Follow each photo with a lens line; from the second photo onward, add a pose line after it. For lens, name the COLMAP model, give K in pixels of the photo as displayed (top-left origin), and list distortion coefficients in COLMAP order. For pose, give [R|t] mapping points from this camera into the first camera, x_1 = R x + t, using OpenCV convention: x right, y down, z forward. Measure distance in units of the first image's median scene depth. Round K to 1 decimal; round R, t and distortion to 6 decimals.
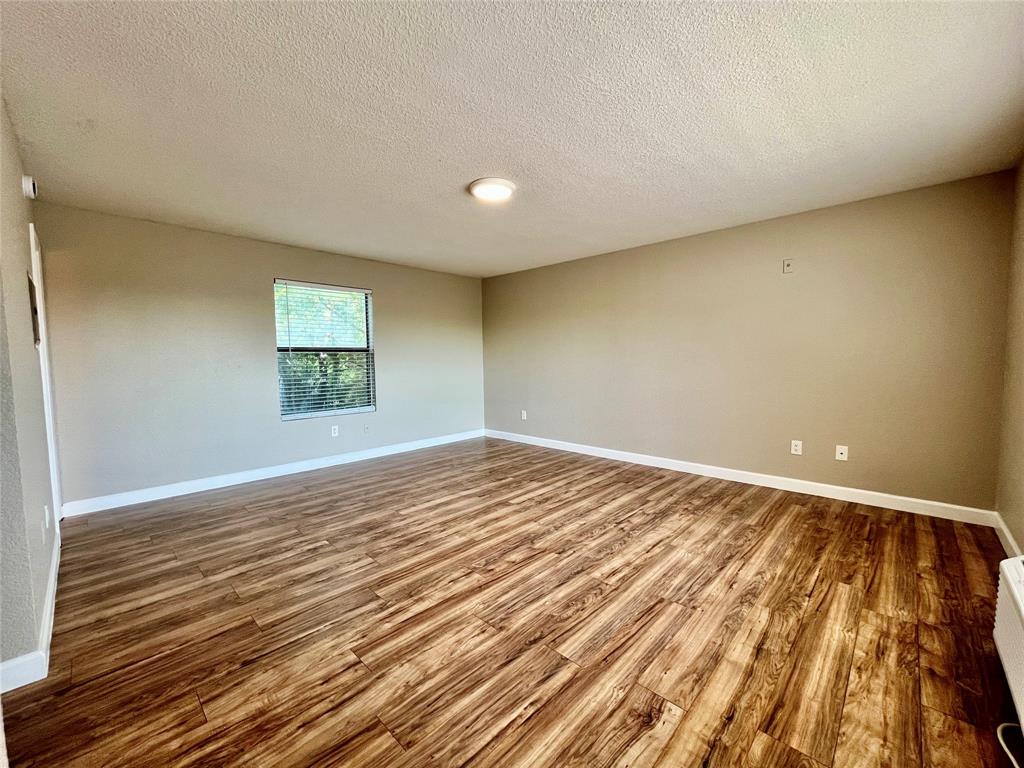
lens RADIAL K [[413.4, 0, 514.3], [0, 413.4, 385.2], [0, 0, 1]] dist [-0.000301, -0.000075]
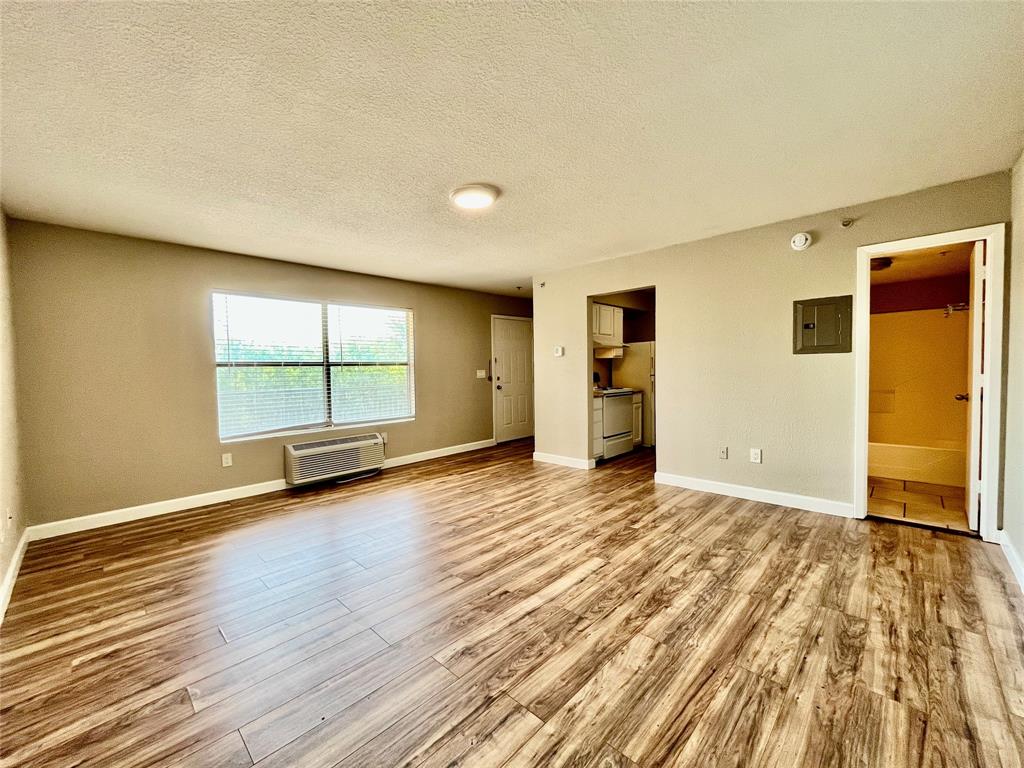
lens RADIAL K [[413.4, 0, 513.1], [0, 413.4, 384.5], [0, 0, 1]] dist [-0.000301, -0.000075]
pose [[-0.999410, 0.033694, 0.006613, -0.141825], [0.034214, 0.993461, 0.108922, -0.146843], [-0.002900, 0.109085, -0.994028, 2.083023]]
